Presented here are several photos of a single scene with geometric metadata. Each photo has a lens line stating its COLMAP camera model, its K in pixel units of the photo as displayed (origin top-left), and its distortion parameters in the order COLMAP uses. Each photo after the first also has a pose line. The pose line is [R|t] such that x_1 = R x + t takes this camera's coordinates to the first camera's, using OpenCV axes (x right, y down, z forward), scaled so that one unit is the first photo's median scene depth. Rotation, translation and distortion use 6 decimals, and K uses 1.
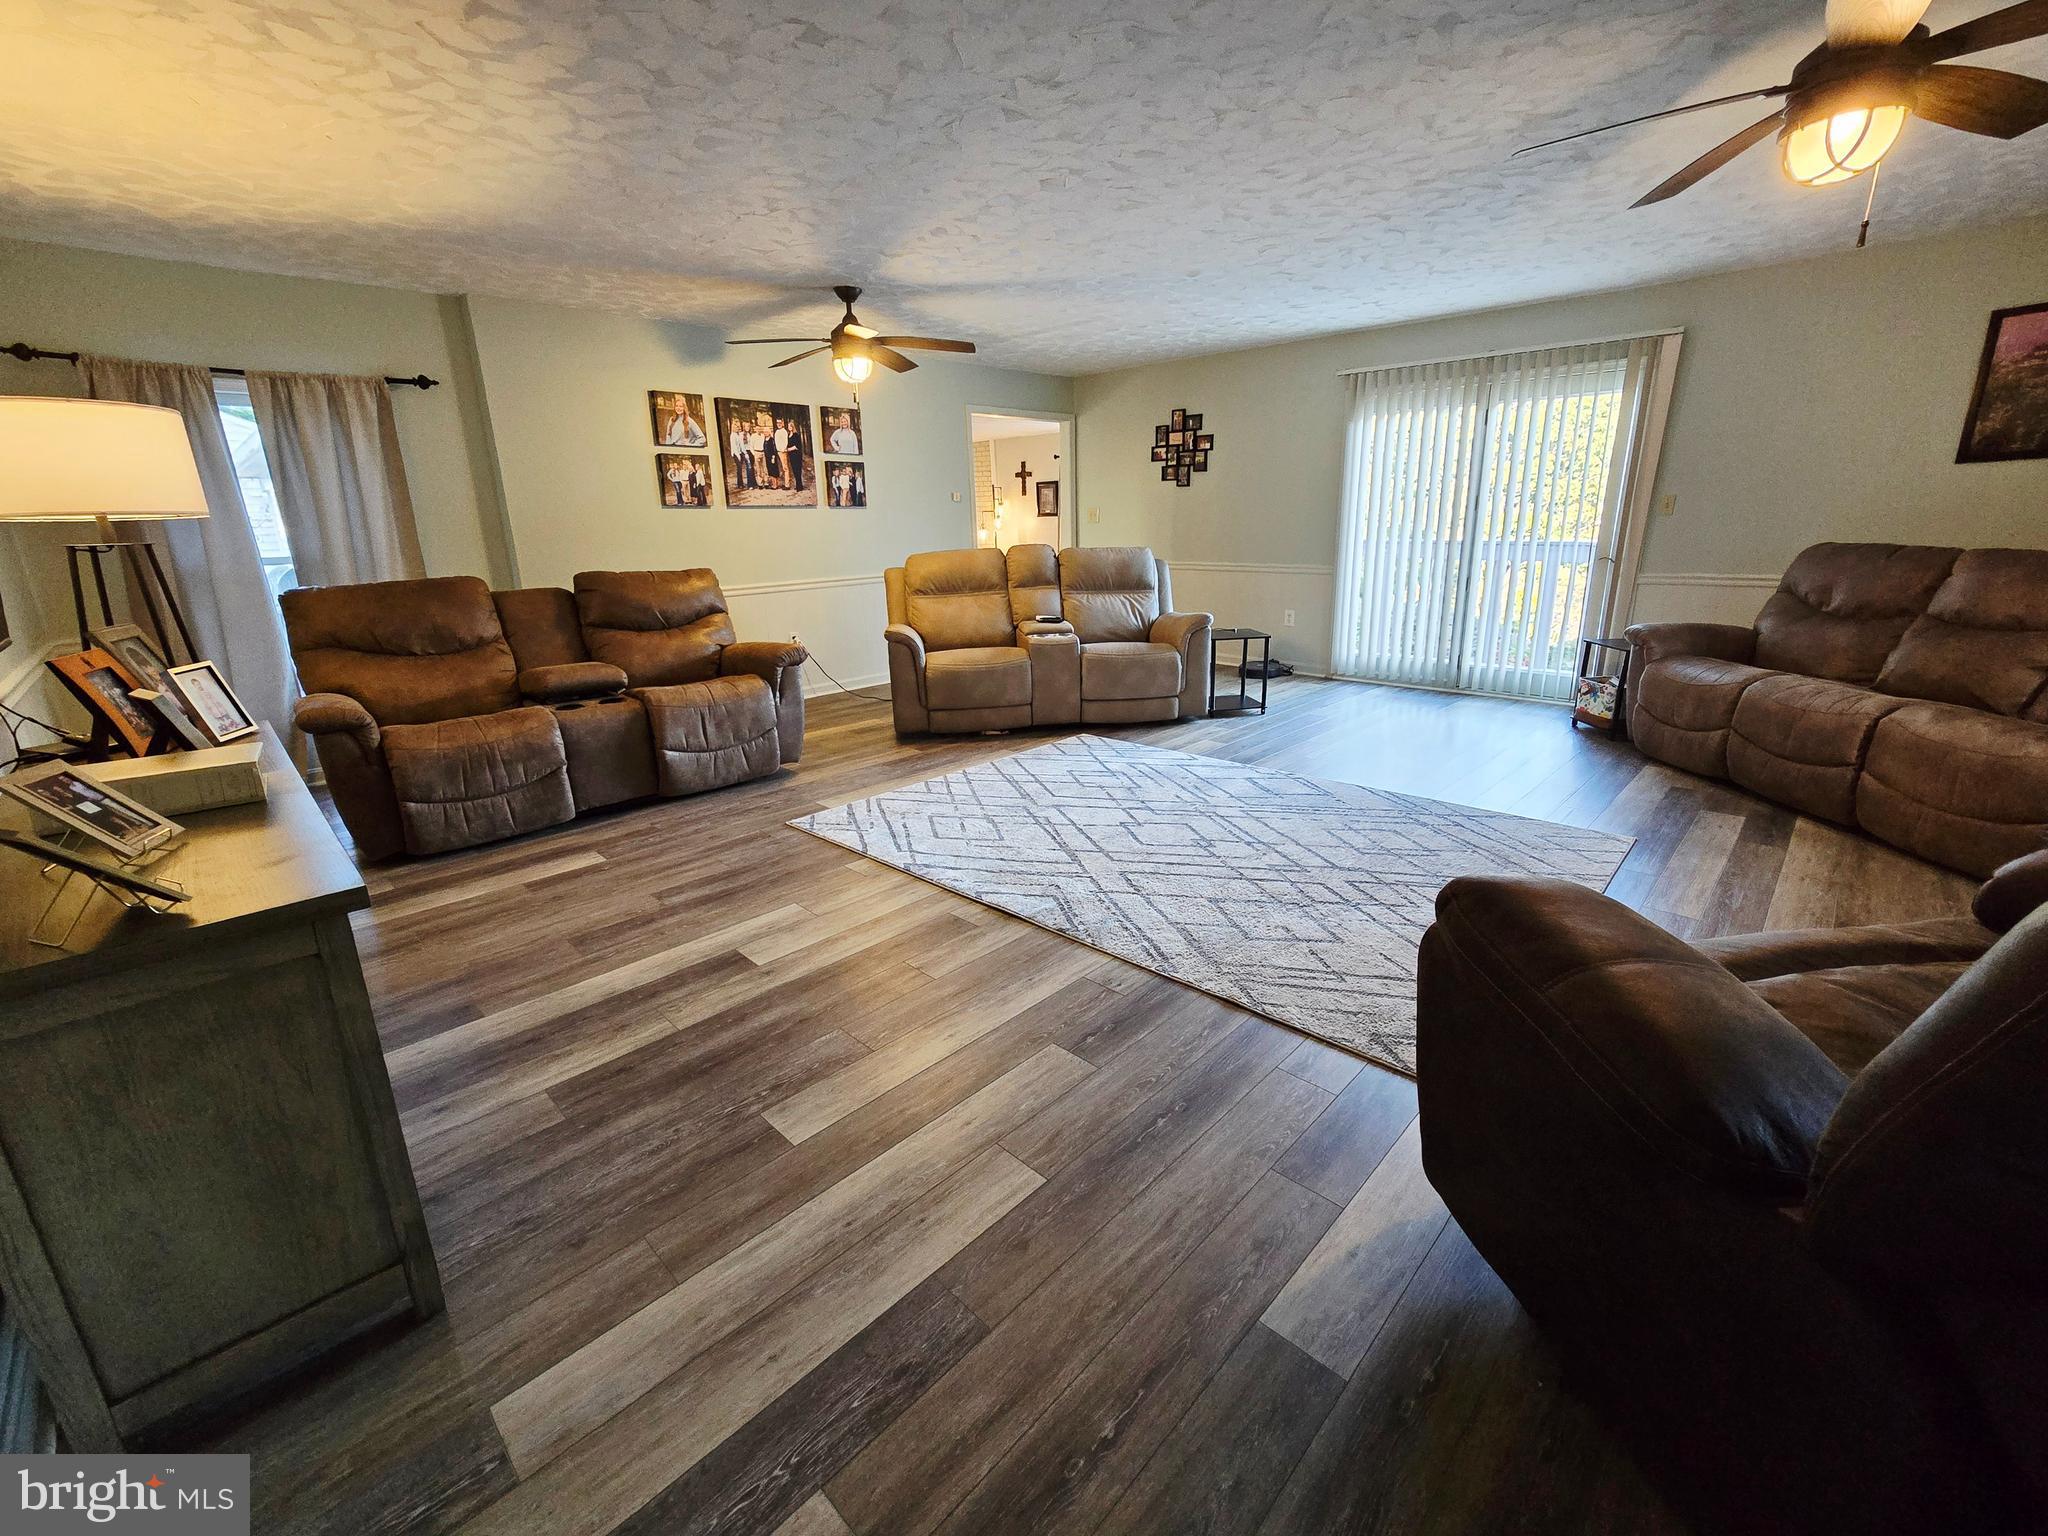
lens RADIAL K [[840.2, 0, 1014.2], [0, 840.2, 773.0], [0, 0, 1]] dist [-0.002879, -0.000582]
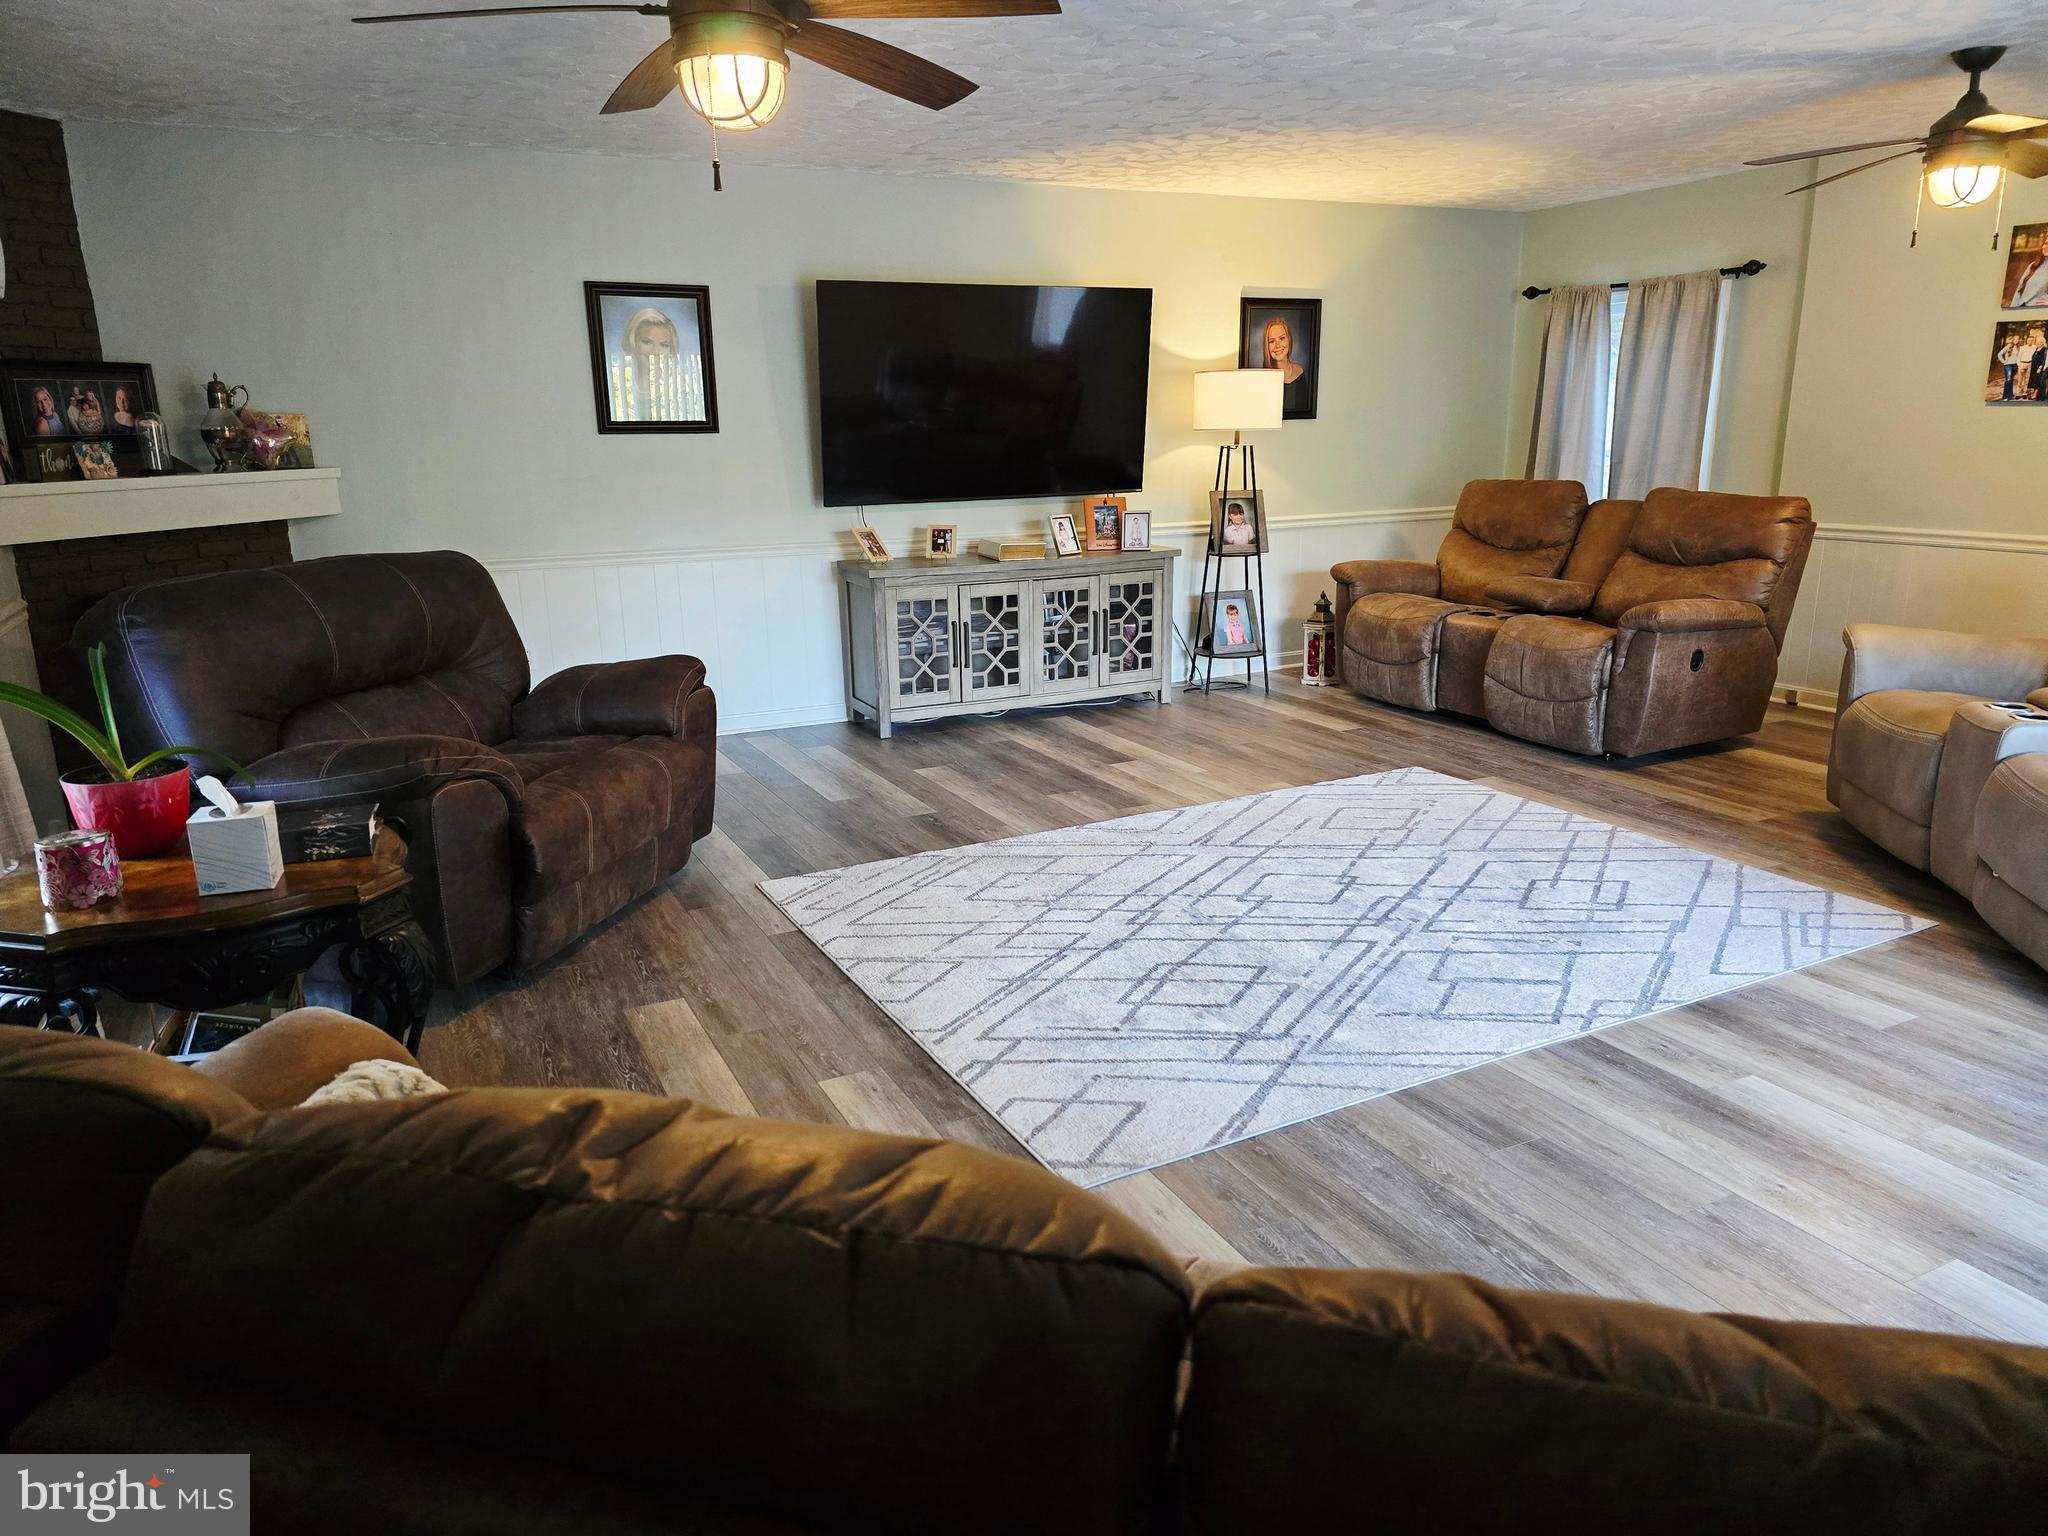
lens RADIAL K [[1325.1, 0, 1024.0], [0, 1325.1, 768.0], [0, 0, 1]] dist [0.094578, -0.099638]
pose [[-0.314848, 0.264619, -0.911508, 1.294446], [-0.256085, 0.901051, 0.350039, -0.369859], [0.913943, 0.343633, -0.215930, 0.998968]]
